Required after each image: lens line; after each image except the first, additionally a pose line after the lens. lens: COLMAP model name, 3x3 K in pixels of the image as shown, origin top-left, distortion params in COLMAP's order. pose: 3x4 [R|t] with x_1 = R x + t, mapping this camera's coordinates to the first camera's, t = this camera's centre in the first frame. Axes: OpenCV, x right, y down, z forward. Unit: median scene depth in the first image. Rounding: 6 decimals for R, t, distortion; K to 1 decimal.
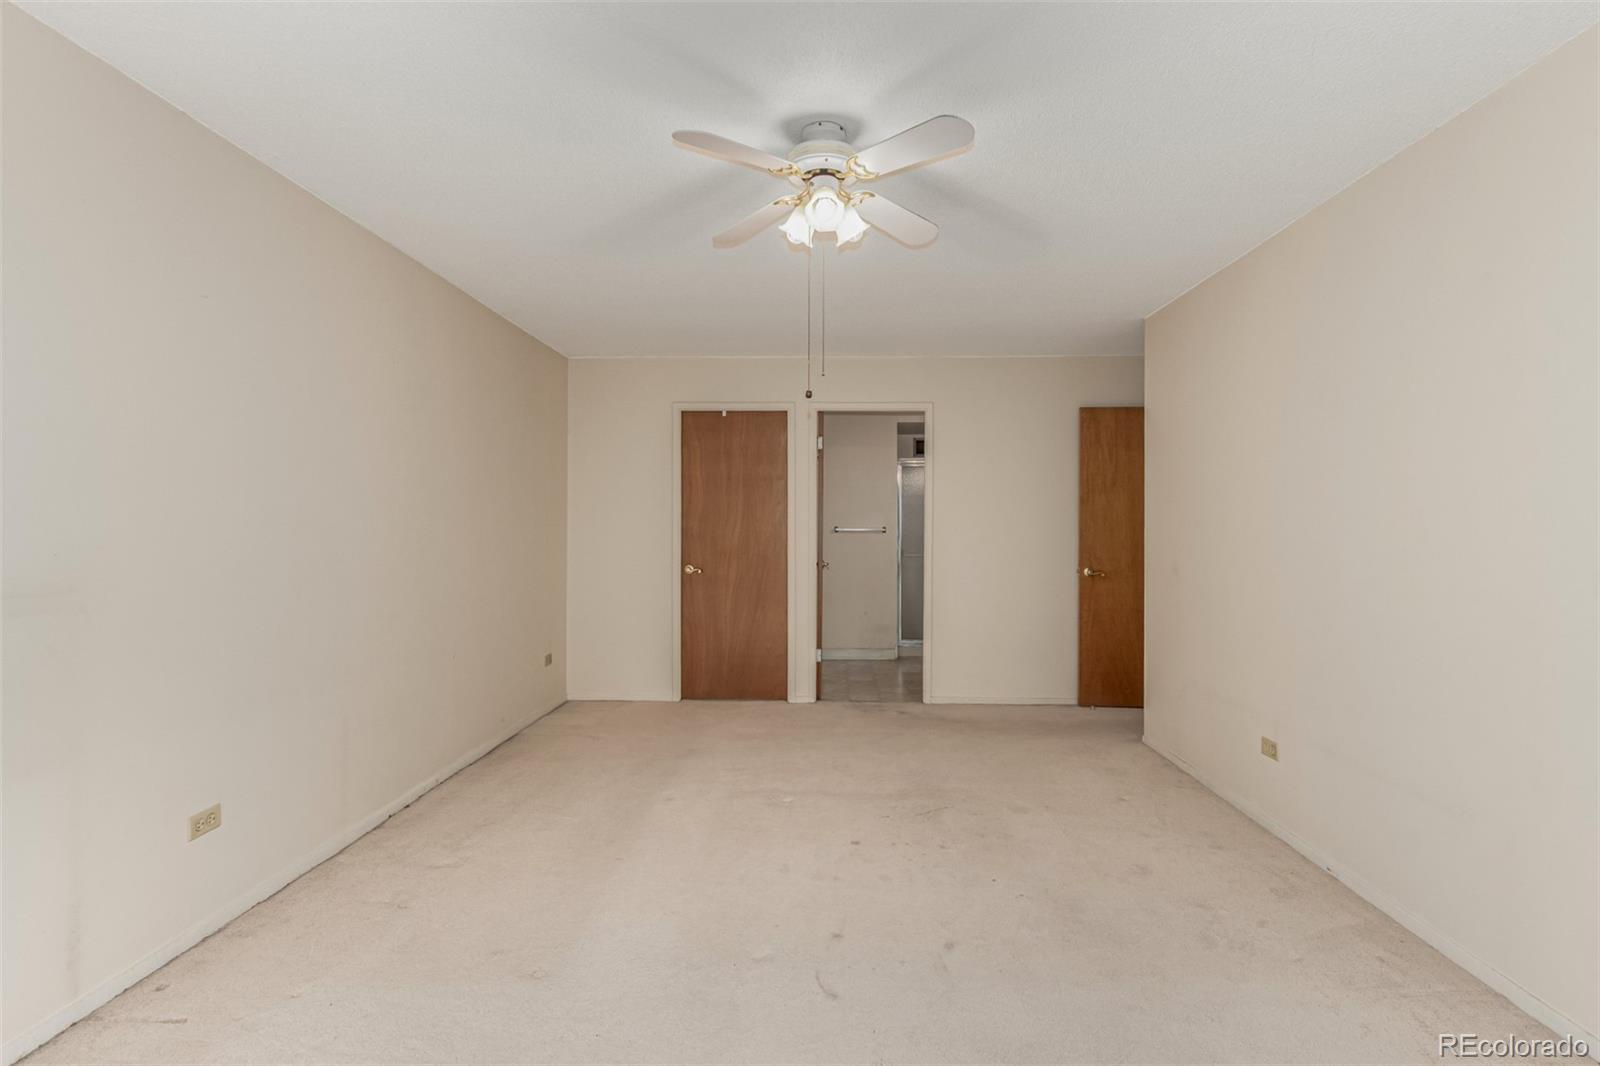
lens RADIAL K [[744.8, 0, 815.0], [0, 744.8, 532.5], [0, 0, 1]] dist [0.001321, -0.000791]
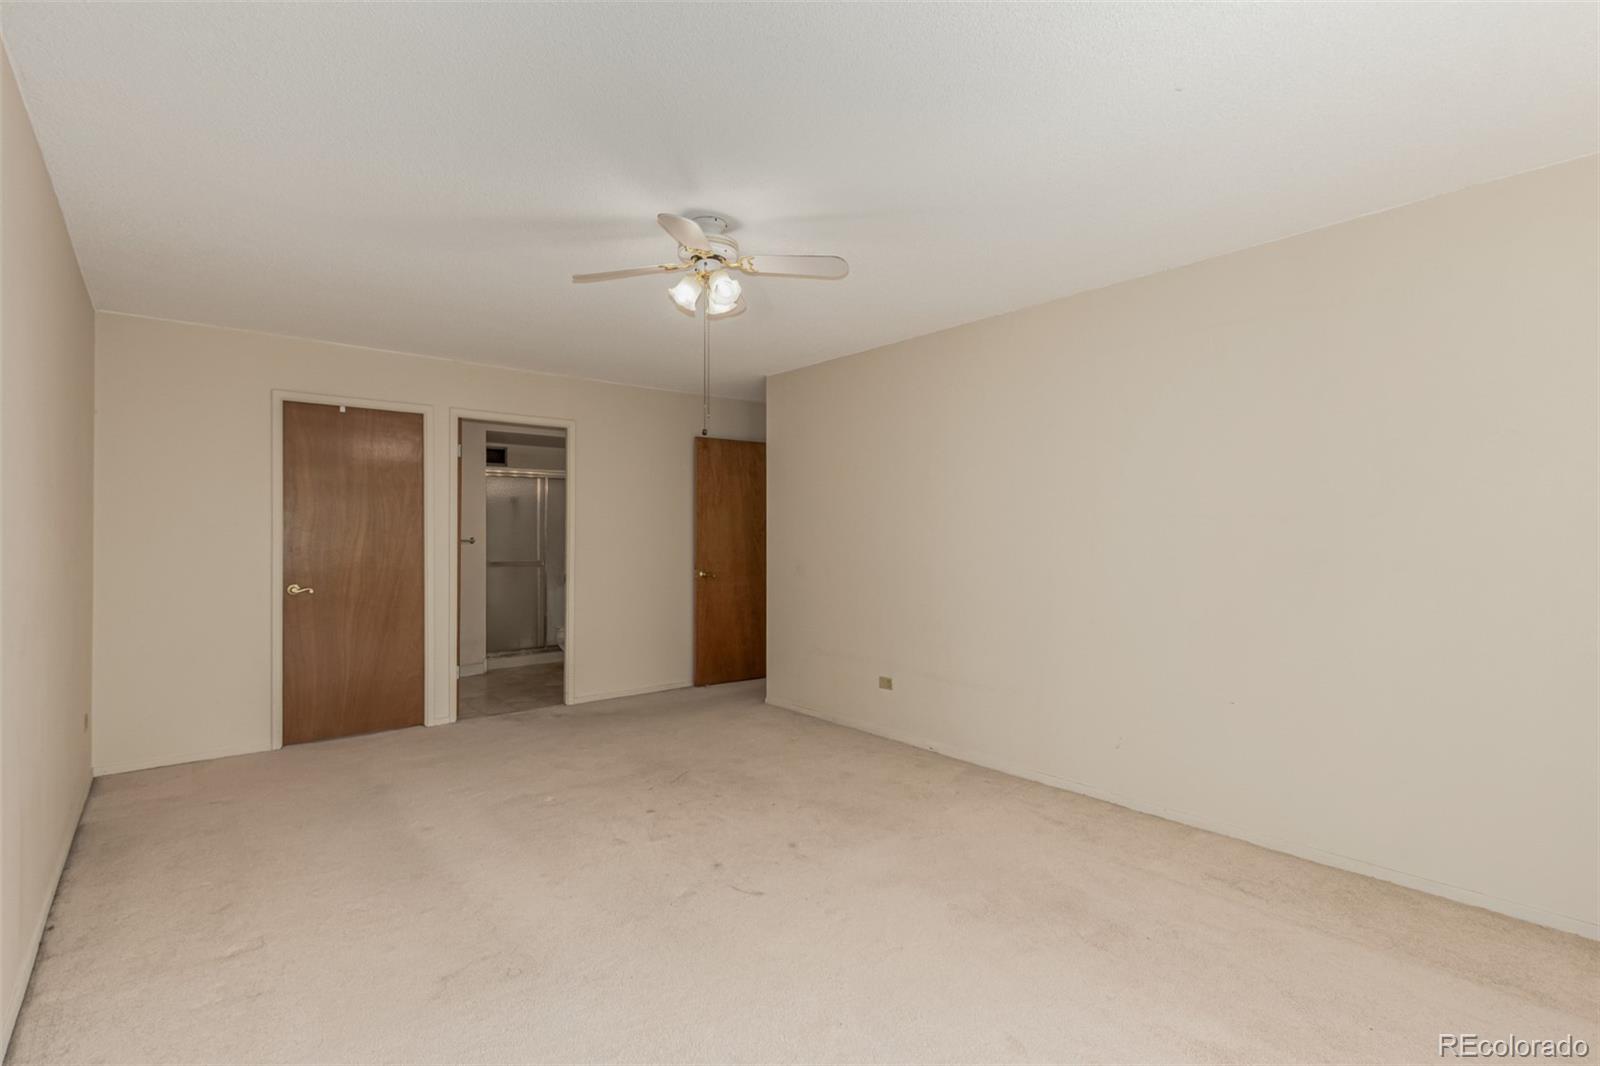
lens RADIAL K [[766.5, 0, 795.4], [0, 766.5, 540.2], [0, 0, 1]] dist [-0.000396, -0.000507]
pose [[0.748208, -0.008500, 0.663410, -0.336116], [0.009427, 0.999953, 0.002179, -0.003027], [-0.663398, 0.004624, 0.748253, -0.025764]]
